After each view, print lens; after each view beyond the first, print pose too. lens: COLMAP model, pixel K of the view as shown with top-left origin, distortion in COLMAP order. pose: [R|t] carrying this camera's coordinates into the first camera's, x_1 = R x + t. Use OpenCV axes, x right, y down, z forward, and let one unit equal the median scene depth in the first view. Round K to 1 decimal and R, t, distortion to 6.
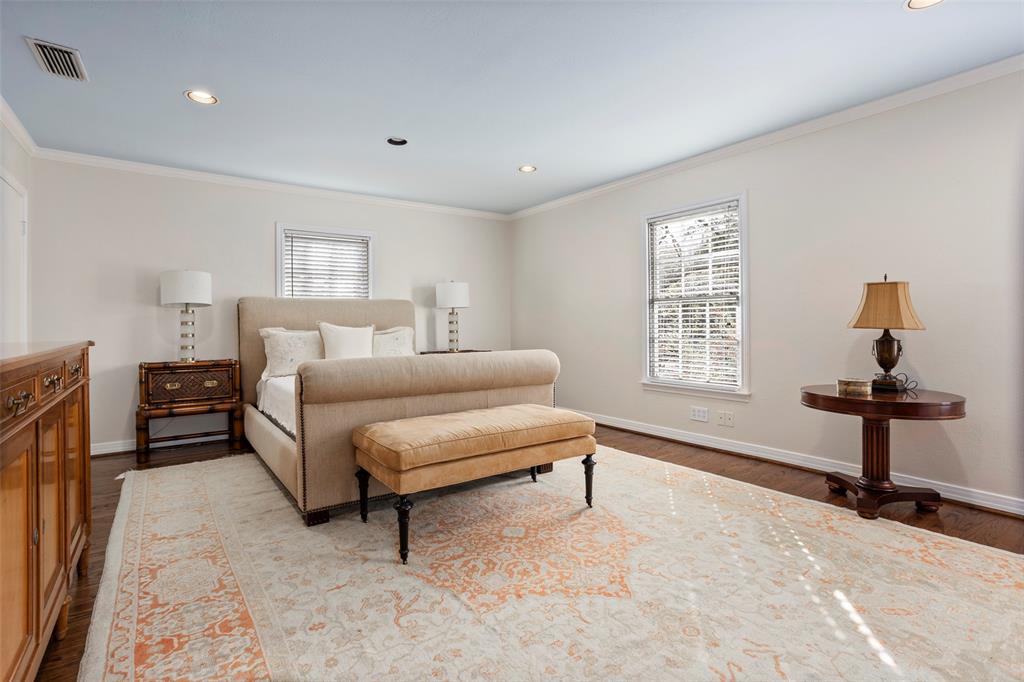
lens RADIAL K [[499.3, 0, 512.5], [0, 499.3, 315.2], [0, 0, 1]] dist [-0.049425, 0.028955]
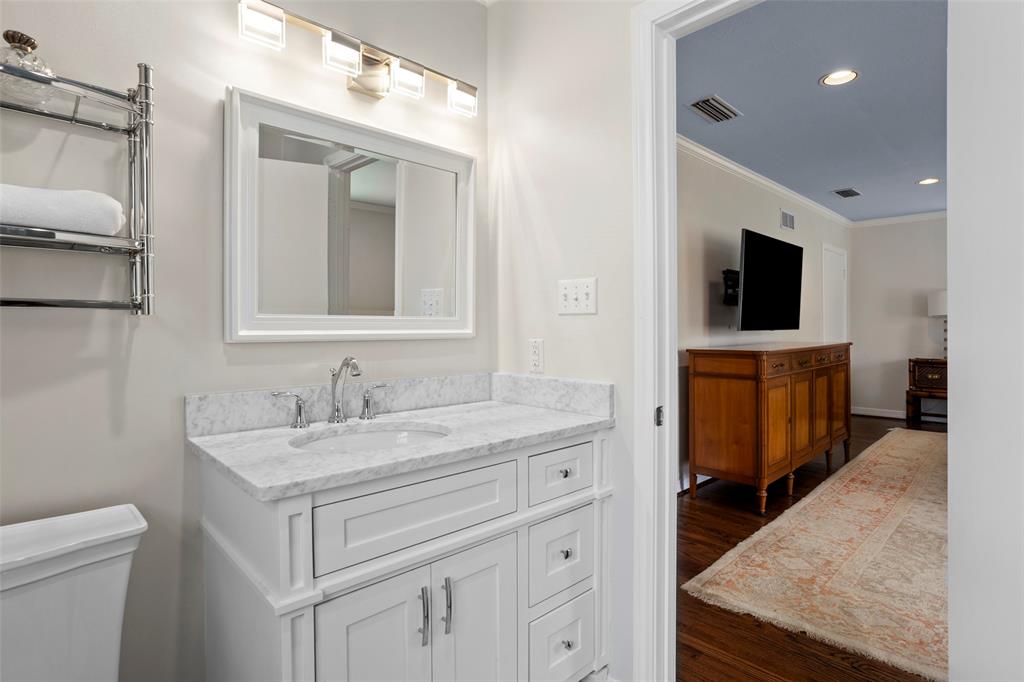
lens RADIAL K [[499.3, 0, 512.5], [0, 499.3, 315.2], [0, 0, 1]] dist [-0.049425, 0.028955]
pose [[0.118539, 0.001201, -0.992949, 0.708490], [0.010657, 0.999940, 0.002482, -0.058732], [0.992892, -0.010876, 0.118519, -0.446206]]
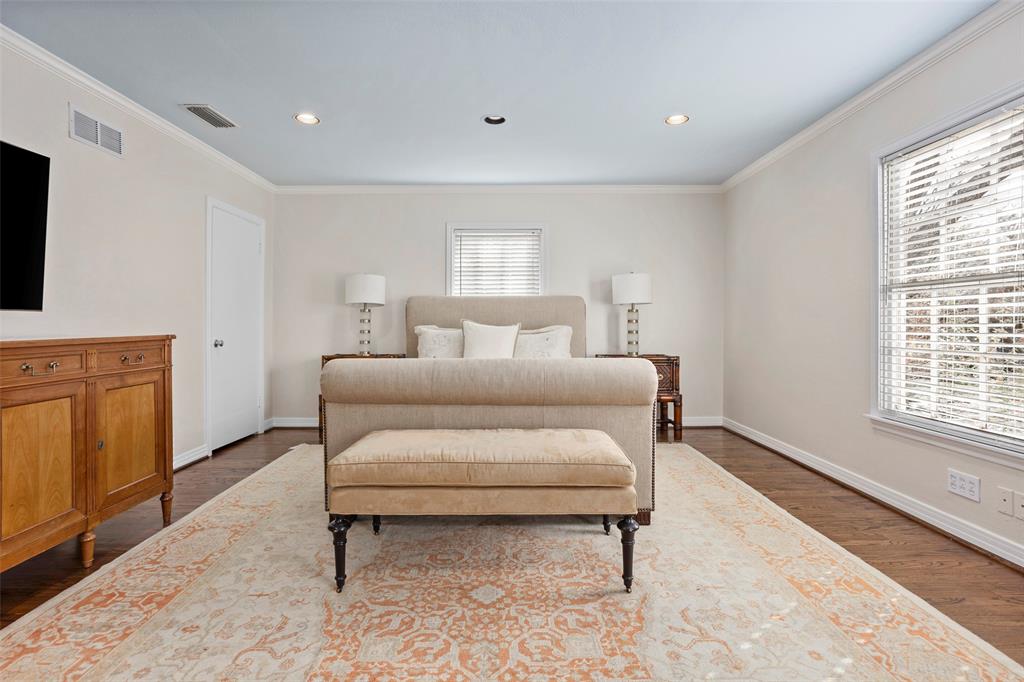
lens RADIAL K [[517.1, 0, 507.4], [0, 517.1, 315.4], [0, 0, 1]] dist [-0.048880, 0.030110]
pose [[0.811561, -0.001845, -0.584265, 0.430401], [0.004602, 0.999984, 0.003234, 0.002158], [0.584250, -0.005314, 0.811556, 0.328253]]
